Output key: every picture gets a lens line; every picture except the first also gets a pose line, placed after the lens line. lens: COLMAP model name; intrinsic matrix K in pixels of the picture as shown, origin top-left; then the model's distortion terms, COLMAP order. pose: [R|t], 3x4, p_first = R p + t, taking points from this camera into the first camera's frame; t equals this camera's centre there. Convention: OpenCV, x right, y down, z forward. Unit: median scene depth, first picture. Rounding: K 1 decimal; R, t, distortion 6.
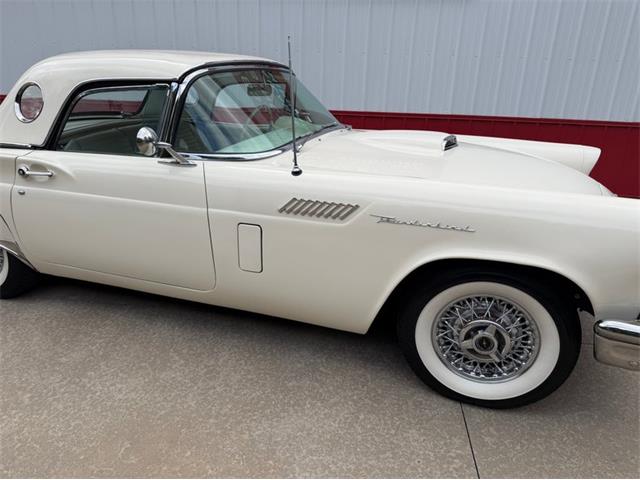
lens RADIAL K [[450.0, 0, 321.8], [0, 450.0, 241.5], [0, 0, 1]] dist [0.047853, -0.065079]
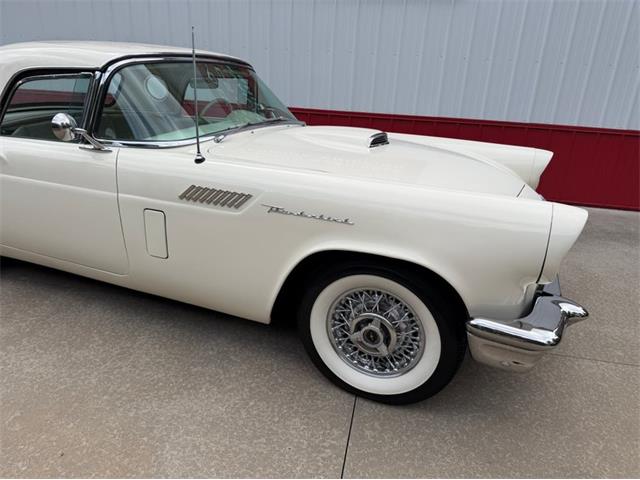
lens RADIAL K [[448.9, 0, 323.3], [0, 448.9, 247.2], [0, 0, 1]] dist [0.059798, -0.078614]
pose [[0.997260, 0.043550, -0.059807, 0.277843], [-0.043310, 0.999048, 0.005297, 0.023390], [0.059981, -0.002692, 0.998196, -0.002900]]
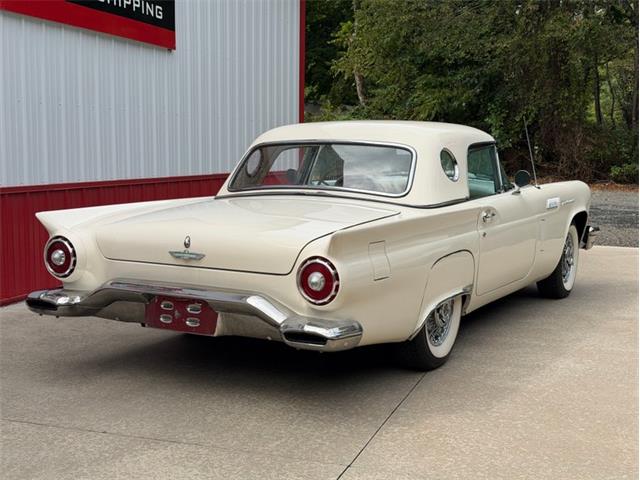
lens RADIAL K [[880.8, 0, 328.1], [0, 880.8, 238.2], [0, 0, 1]] dist [0.142028, -0.022480]
pose [[0.204114, -0.135904, 0.969468, -3.453656], [0.345412, 0.936621, 0.058576, -0.433180], [-0.915985, 0.322910, 0.238120, 0.933965]]
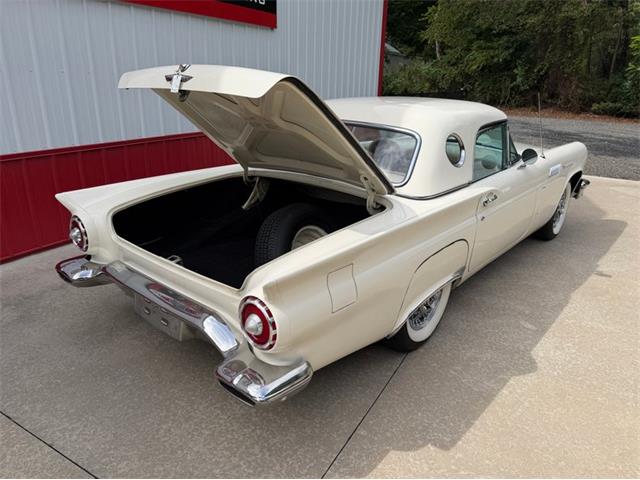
lens RADIAL K [[450.0, 0, 321.8], [0, 450.0, 241.5], [0, 0, 1]] dist [0.047853, -0.065079]
pose [[0.399821, -0.334995, 0.853183, -2.214670], [0.318585, 0.923575, 0.213337, -0.527486], [-0.859446, 0.186515, 0.475989, 0.902710]]
